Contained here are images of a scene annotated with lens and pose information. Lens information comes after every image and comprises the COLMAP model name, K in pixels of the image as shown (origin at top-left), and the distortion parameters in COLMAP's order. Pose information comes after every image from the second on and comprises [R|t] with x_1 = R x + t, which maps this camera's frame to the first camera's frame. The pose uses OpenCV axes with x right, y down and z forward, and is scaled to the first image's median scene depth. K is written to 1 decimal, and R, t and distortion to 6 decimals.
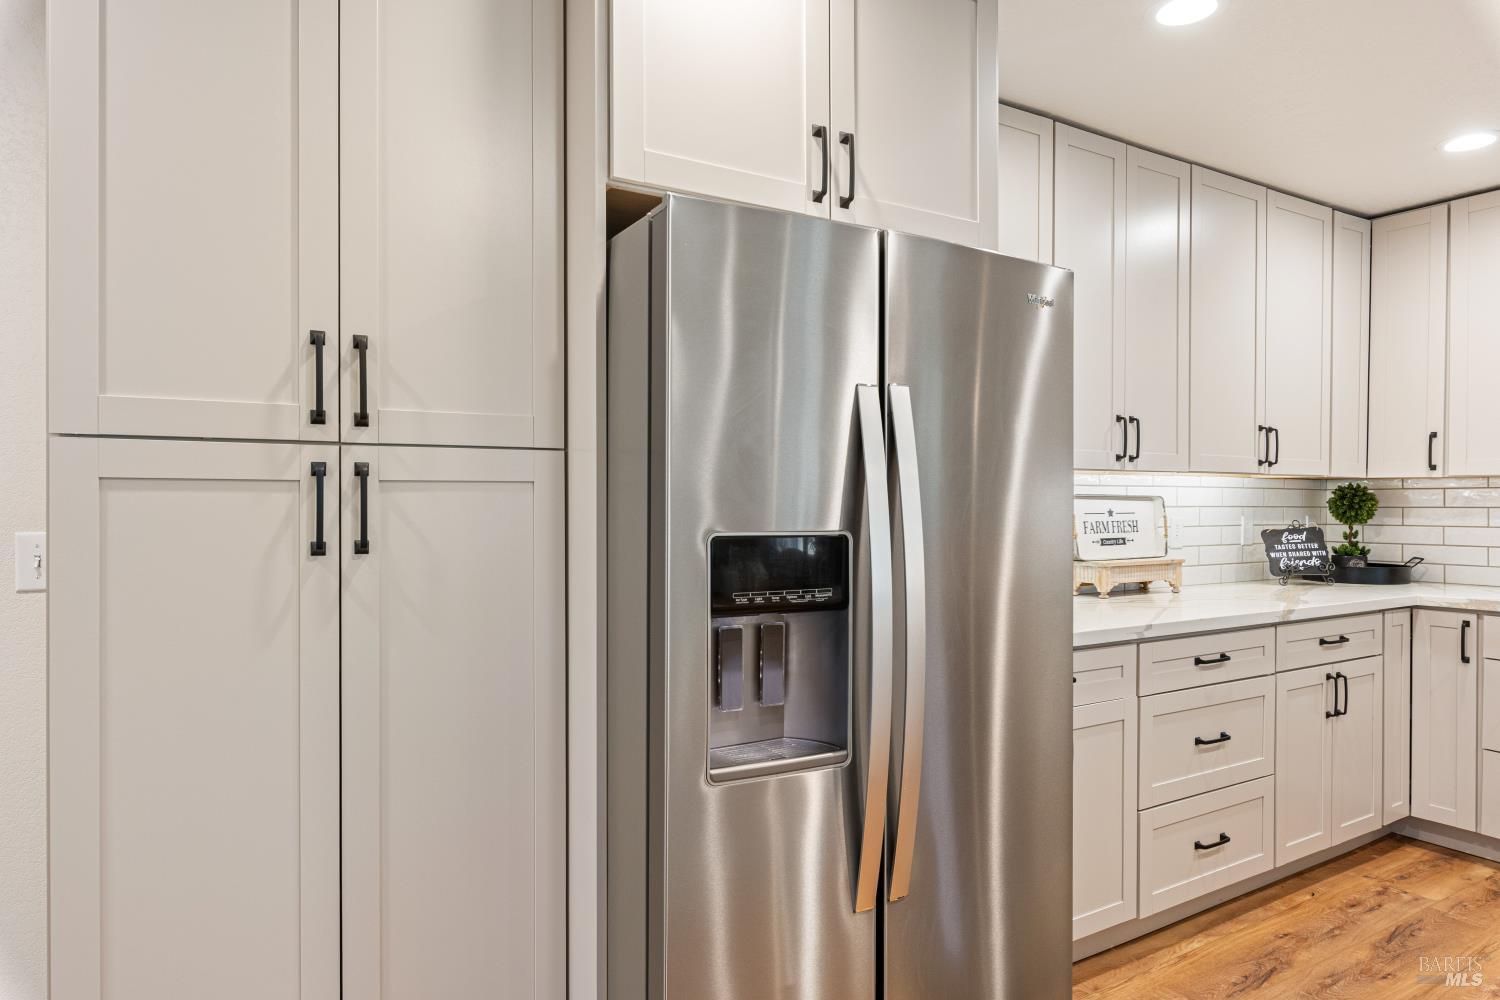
lens RADIAL K [[911.8, 0, 762.3], [0, 911.8, 502.2], [0, 0, 1]] dist [0.005448, -0.005692]
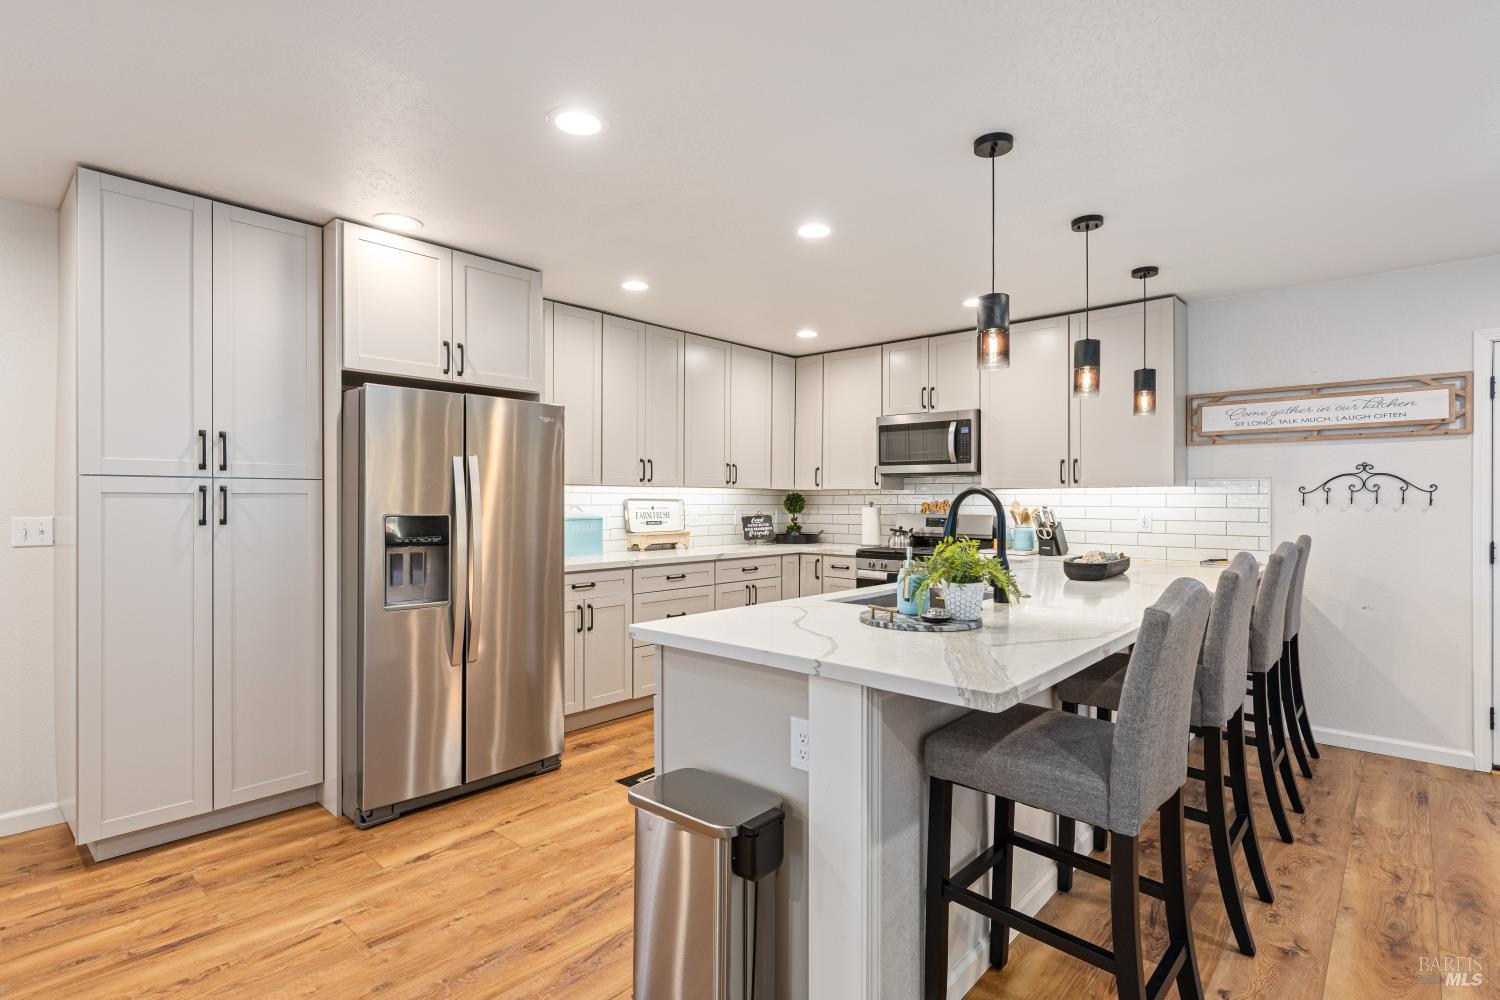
lens RADIAL K [[730.5, 0, 756.2], [0, 730.5, 501.5], [0, 0, 1]] dist [0.002231, 0.000627]
pose [[0.956832, -0.000194, 0.290641, 0.150744], [0.000427, 1.000000, -0.000739, -0.000261], [-0.290640, 0.000831, 0.956832, -0.554553]]
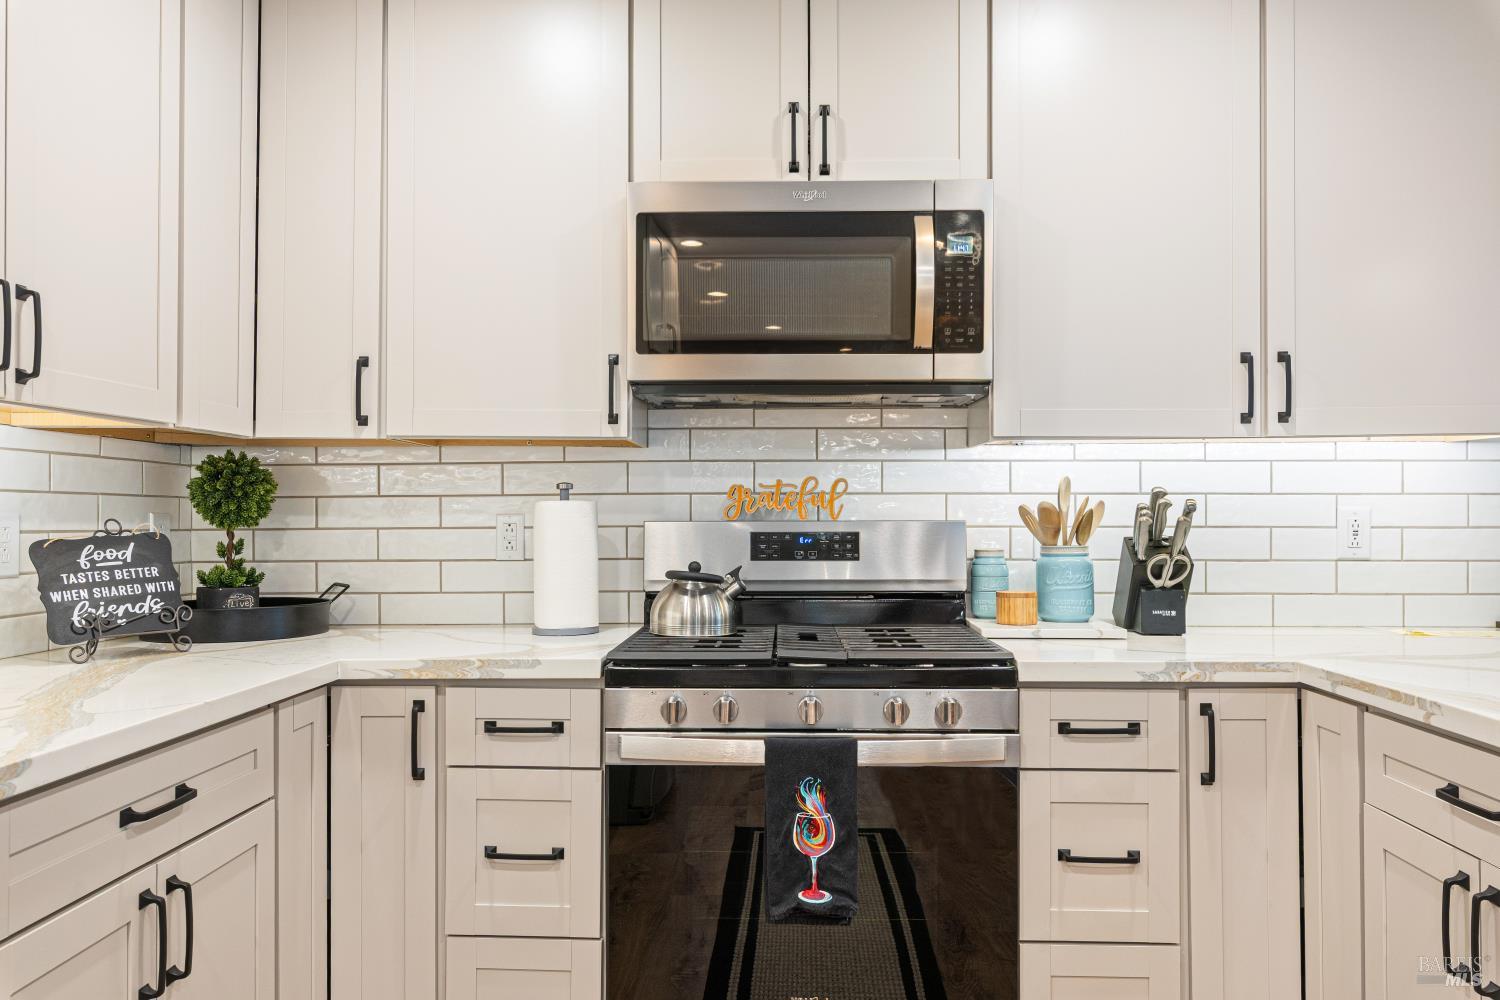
lens RADIAL K [[1090.6, 0, 757.6], [0, 1090.6, 512.1], [0, 0, 1]] dist [0.004619, 0.000397]
pose [[0.552046, -0.000813, 0.833813, 0.349441], [0.005651, 0.999980, -0.002767, 0.022789], [-0.833794, 0.006239, 0.552040, 0.483264]]
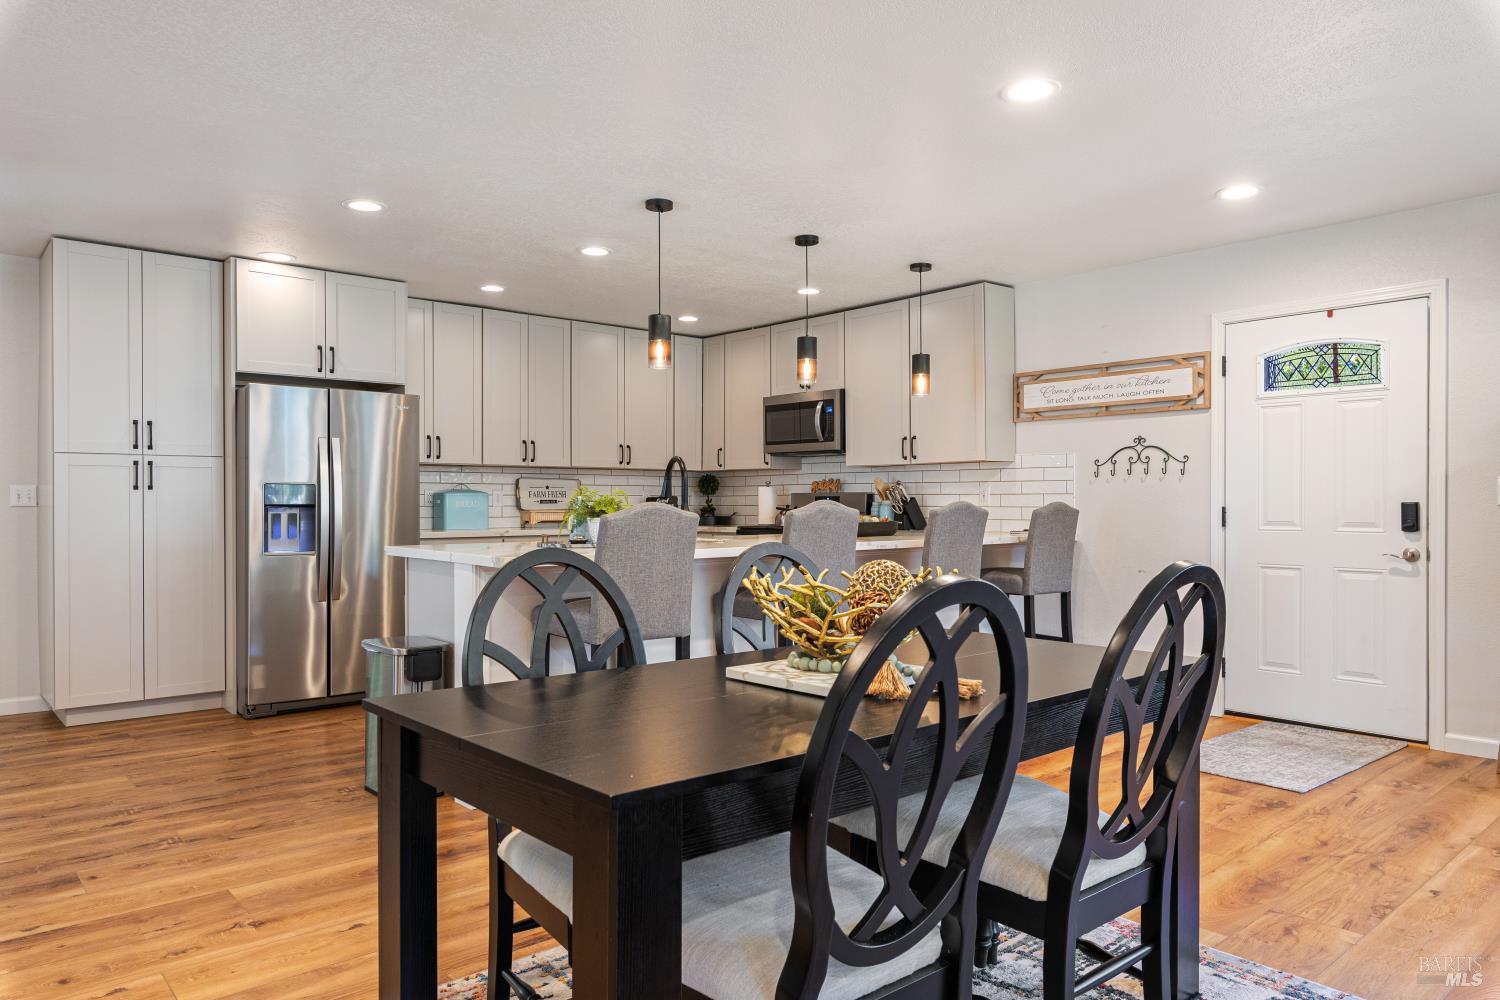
lens RADIAL K [[980.6, 0, 761.5], [0, 980.6, 503.3], [0, 0, 1]] dist [0.002651, -0.003863]
pose [[0.984191, -0.002395, 0.177095, 0.485671], [0.002593, 0.999996, -0.000885, 0.052536], [-0.177092, 0.001331, 0.984193, -1.266344]]
